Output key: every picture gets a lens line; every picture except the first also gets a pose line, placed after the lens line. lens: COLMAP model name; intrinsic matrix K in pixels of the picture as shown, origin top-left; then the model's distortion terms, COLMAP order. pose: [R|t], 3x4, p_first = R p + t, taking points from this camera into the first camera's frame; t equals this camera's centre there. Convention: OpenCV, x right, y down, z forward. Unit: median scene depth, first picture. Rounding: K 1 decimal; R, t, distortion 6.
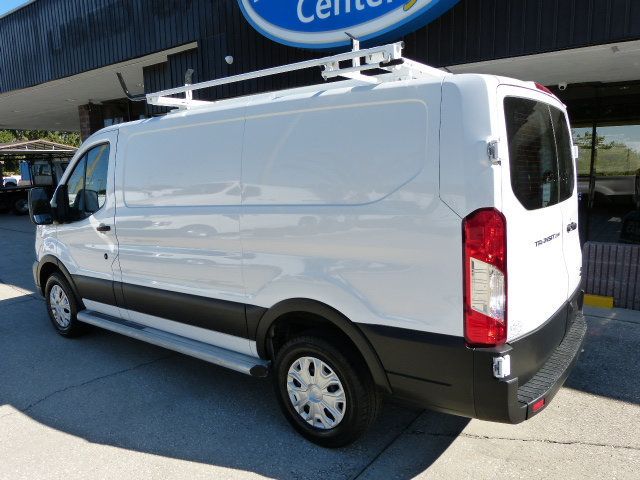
lens RADIAL K [[485.3, 0, 308.9], [0, 485.3, 237.3], [0, 0, 1]] dist [-0.022609, 0.006514]
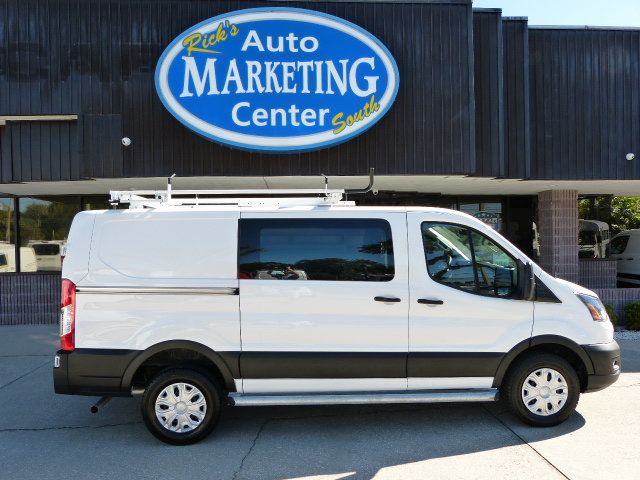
lens RADIAL K [[479.1, 0, 320.3], [0, 479.1, 244.6], [0, 0, 1]] dist [-0.038799, 0.029629]
pose [[0.759336, -0.000613, 0.650698, -0.622780], [0.097112, 0.988907, -0.112394, -0.013342], [-0.643411, 0.148535, 0.750973, 0.056793]]
